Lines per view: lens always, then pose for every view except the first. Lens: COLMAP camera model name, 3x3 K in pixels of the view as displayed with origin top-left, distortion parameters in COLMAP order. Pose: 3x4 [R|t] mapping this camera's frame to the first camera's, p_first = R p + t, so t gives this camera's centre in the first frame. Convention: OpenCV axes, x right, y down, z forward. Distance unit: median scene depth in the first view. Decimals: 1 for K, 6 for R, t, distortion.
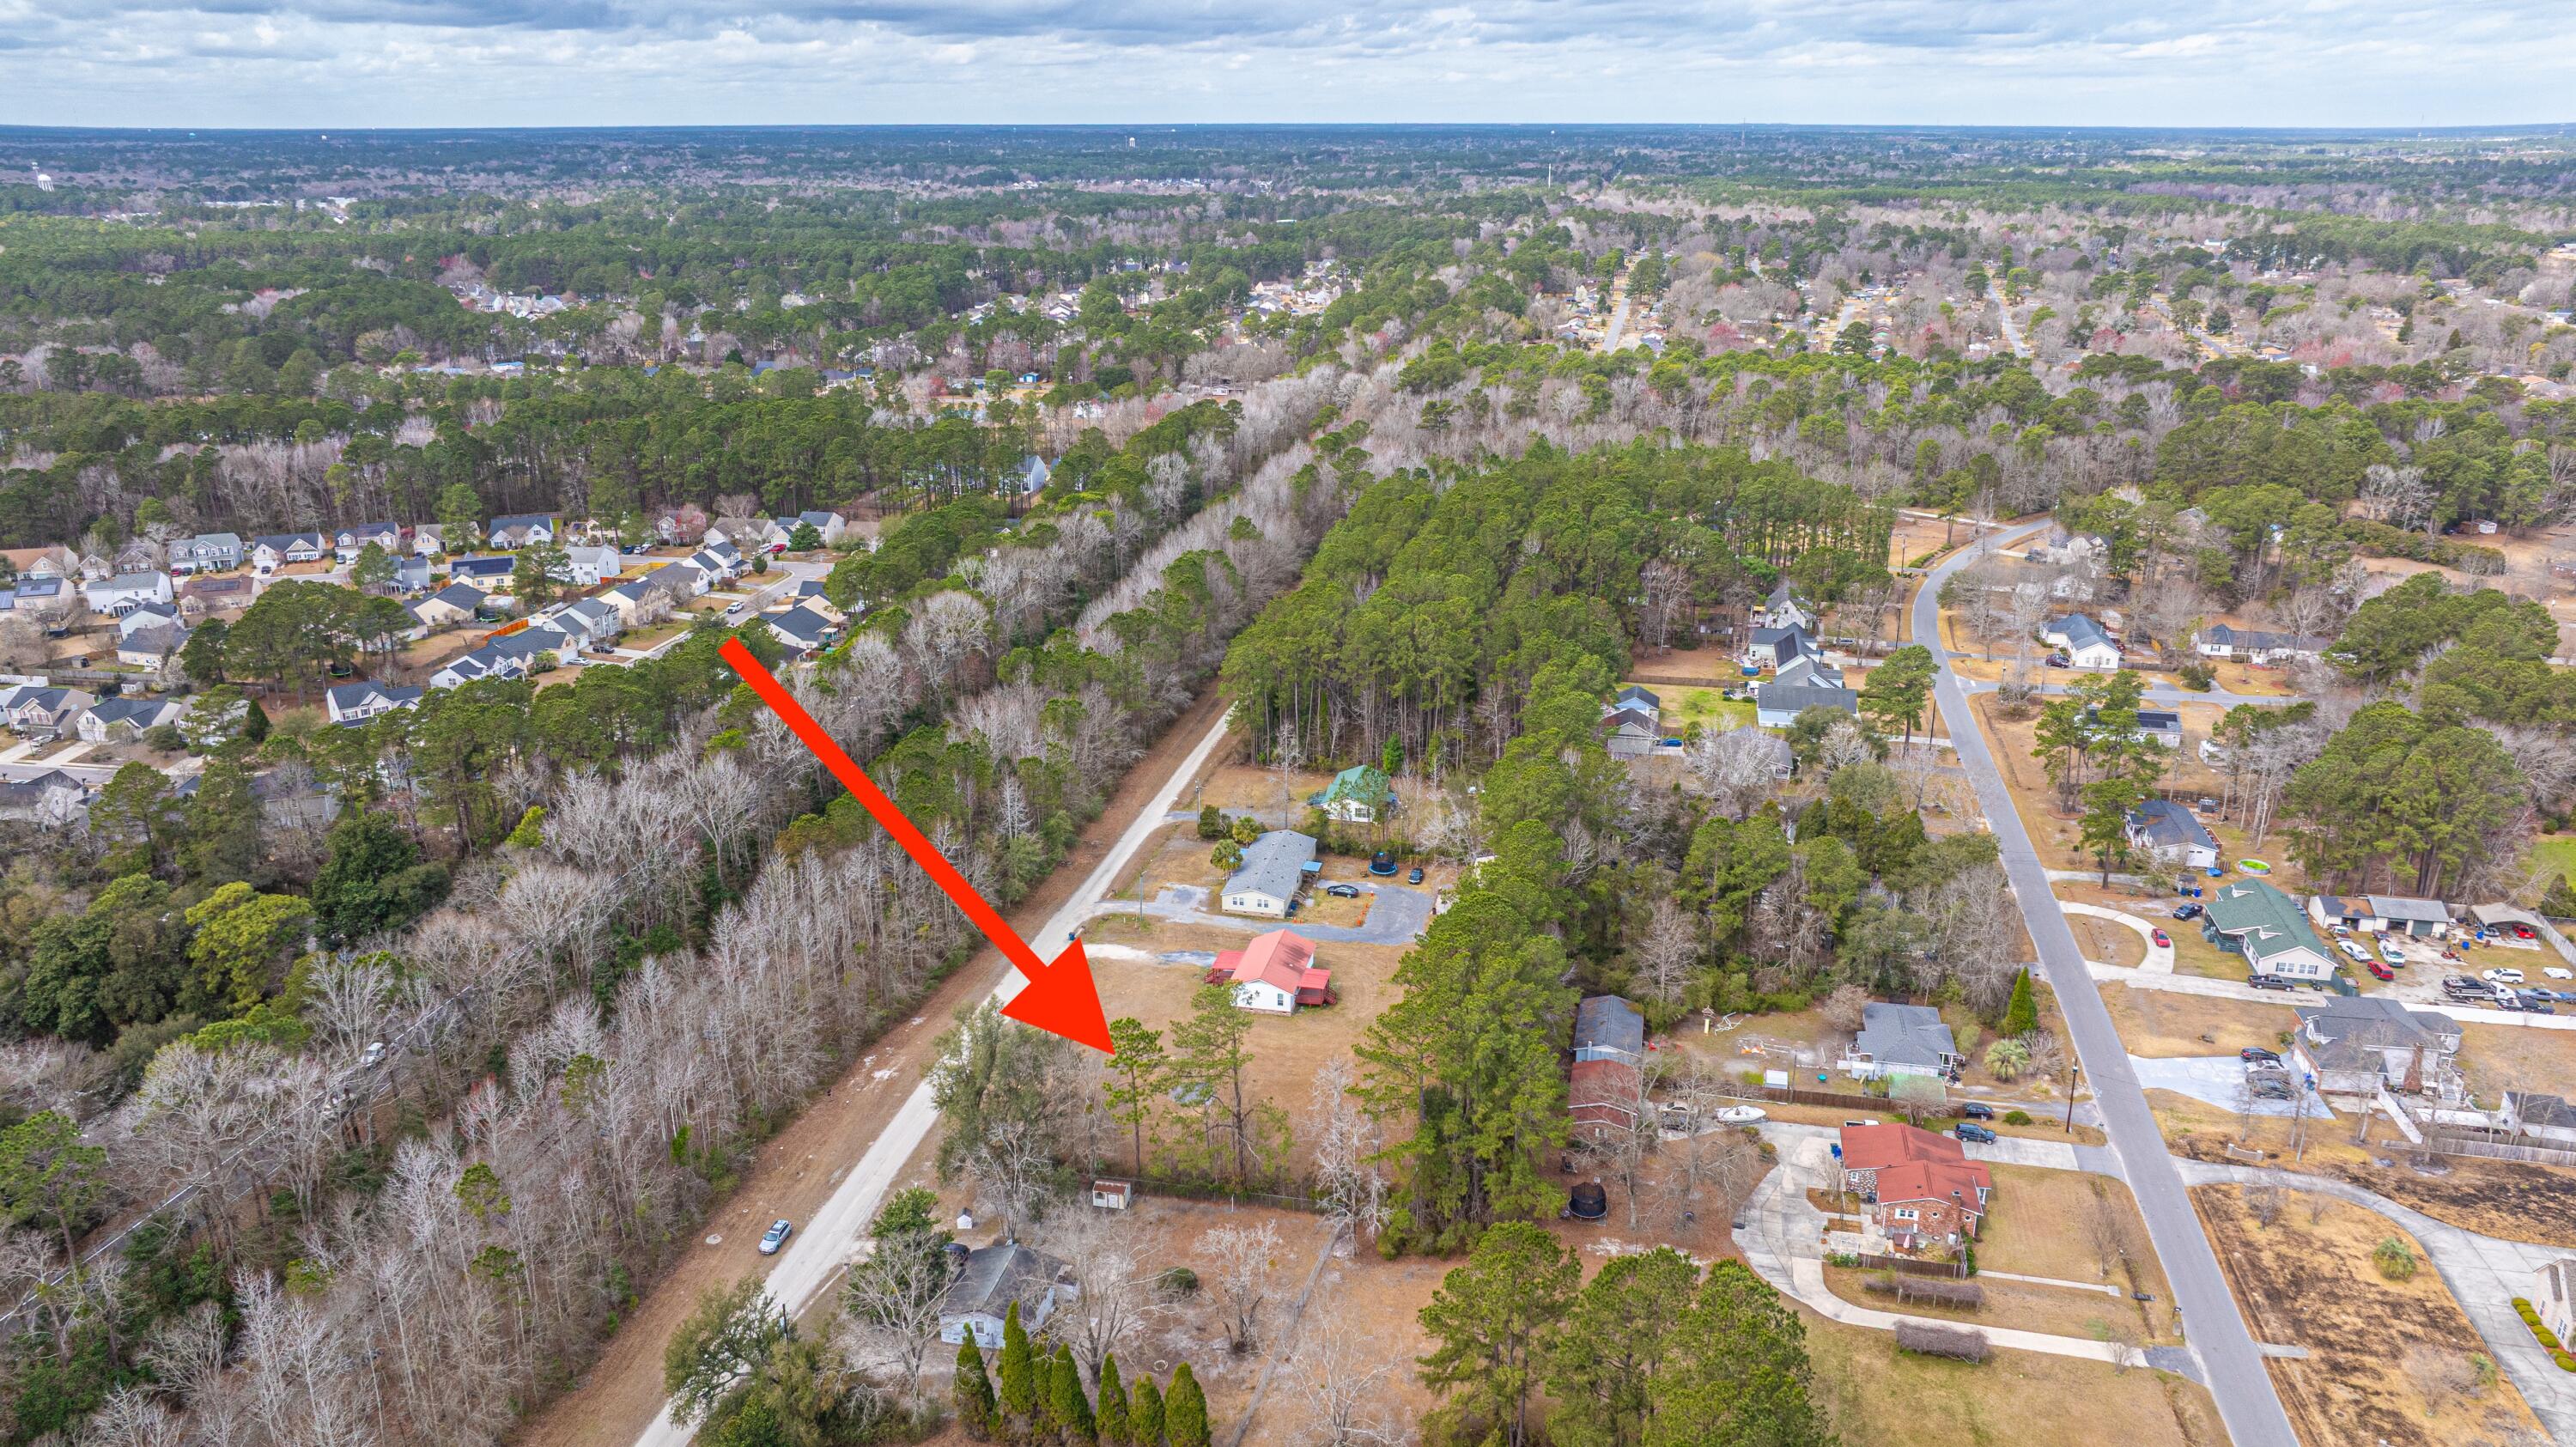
lens RADIAL K [[1831.2, 0, 1303.2], [0, 1831.2, 677.2], [0, 0, 1]] dist [-0.027754, 0.020366]
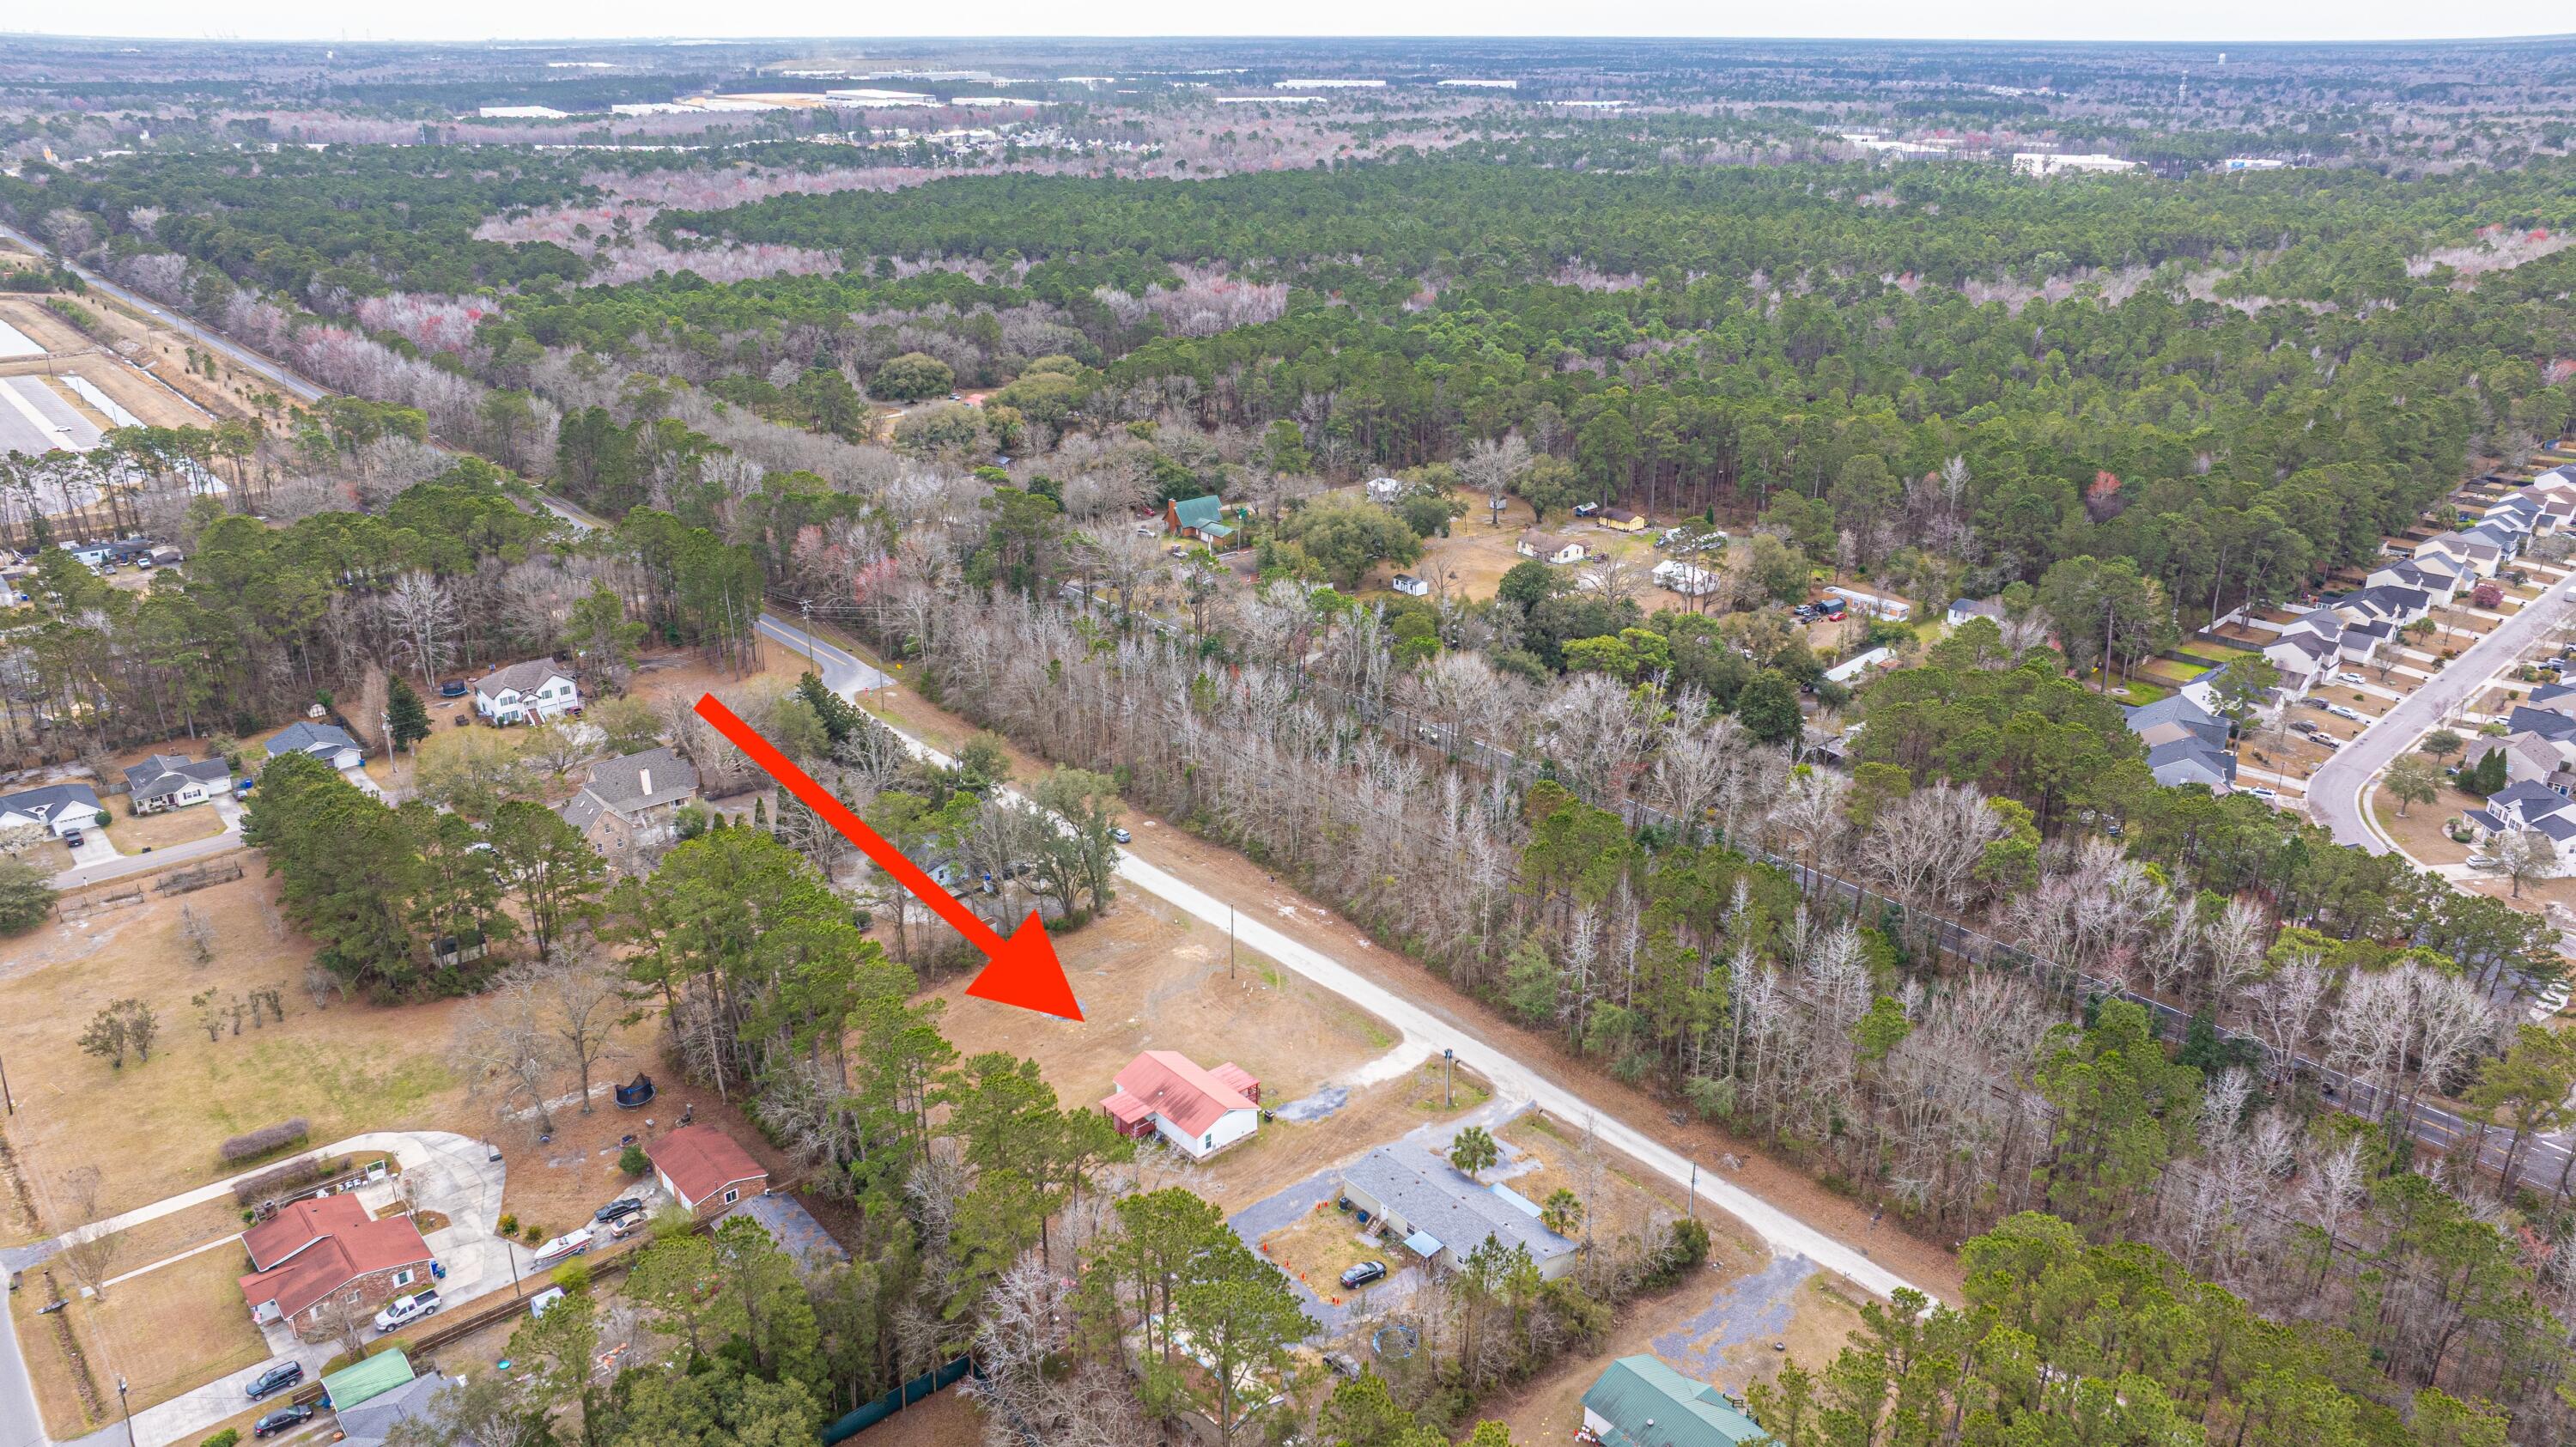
lens RADIAL K [[1831.2, 0, 1303.2], [0, 1831.2, 677.2], [0, 0, 1]] dist [-0.027754, 0.020366]
pose [[-0.603174, 0.261585, -0.753495, 0.525991], [-0.240779, 0.840903, 0.484673, -0.412439], [0.760399, 0.473768, -0.444226, 1.326992]]
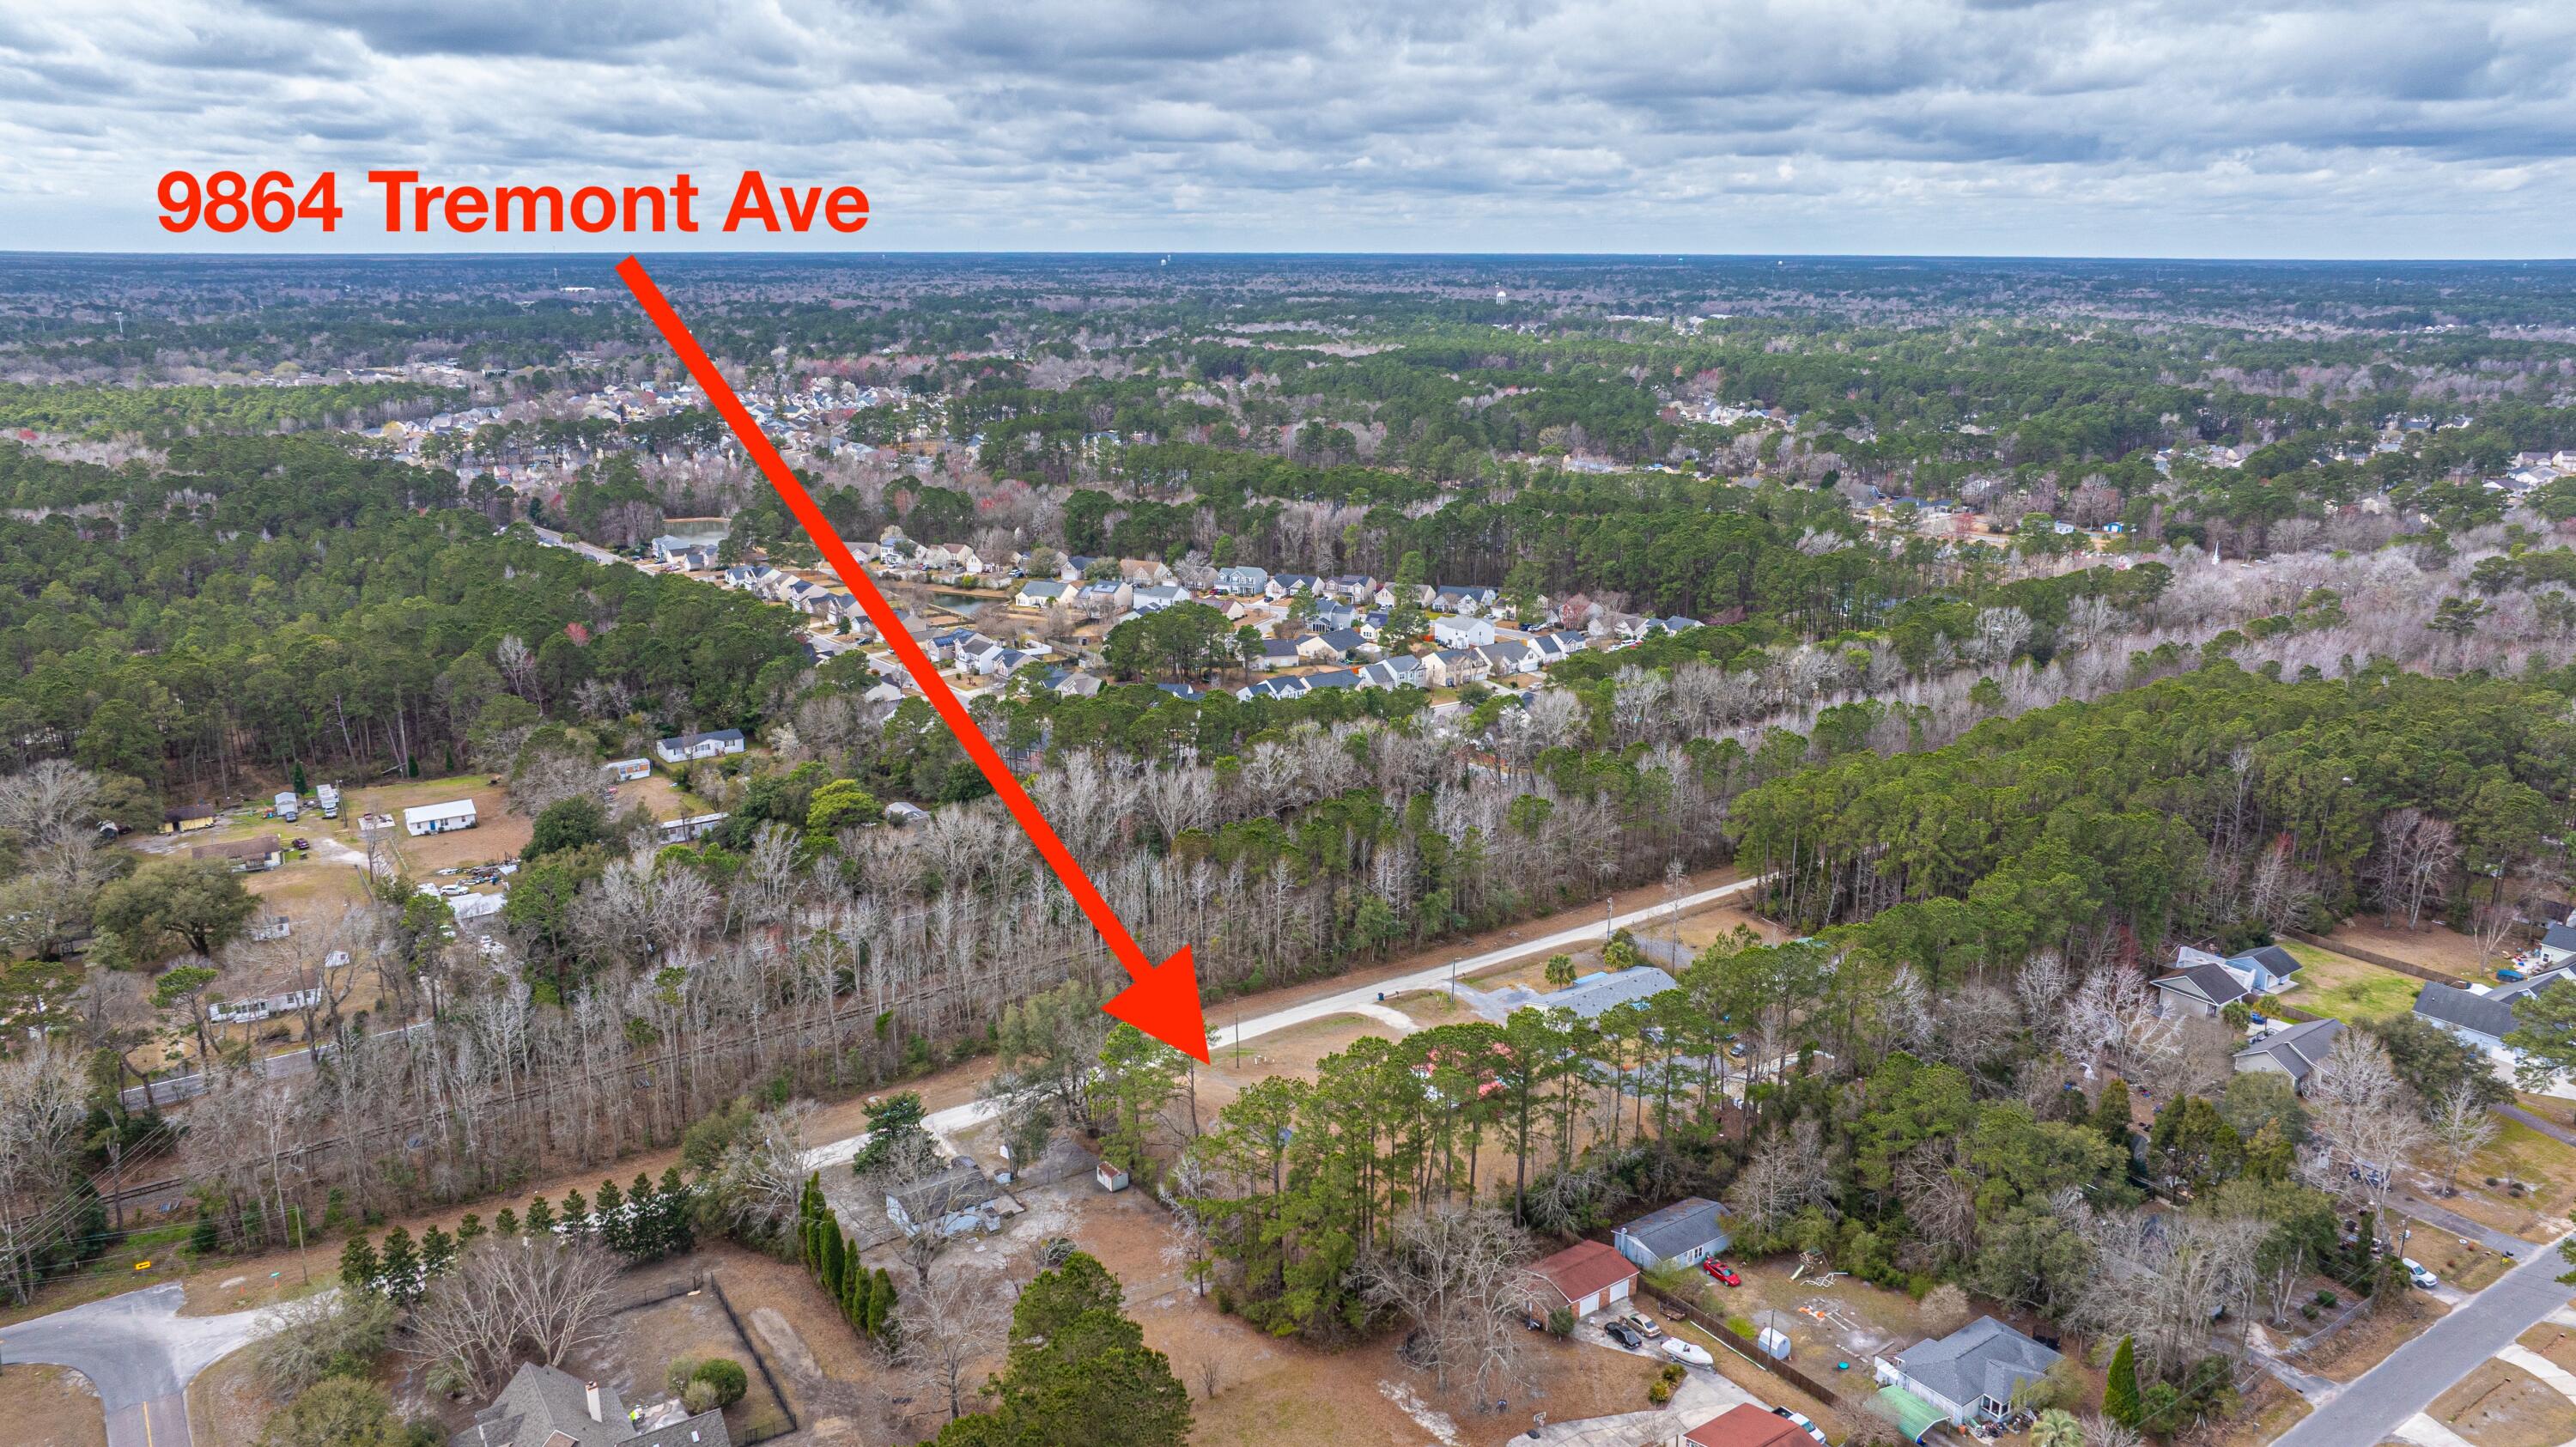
lens RADIAL K [[1831.2, 0, 1303.2], [0, 1831.2, 677.2], [0, 0, 1]] dist [-0.027754, 0.020366]
pose [[0.737152, 0.159867, -0.656543, 0.557361], [-0.203375, 0.979049, 0.010051, -0.048012], [0.644395, 0.126116, 0.754221, 0.142555]]
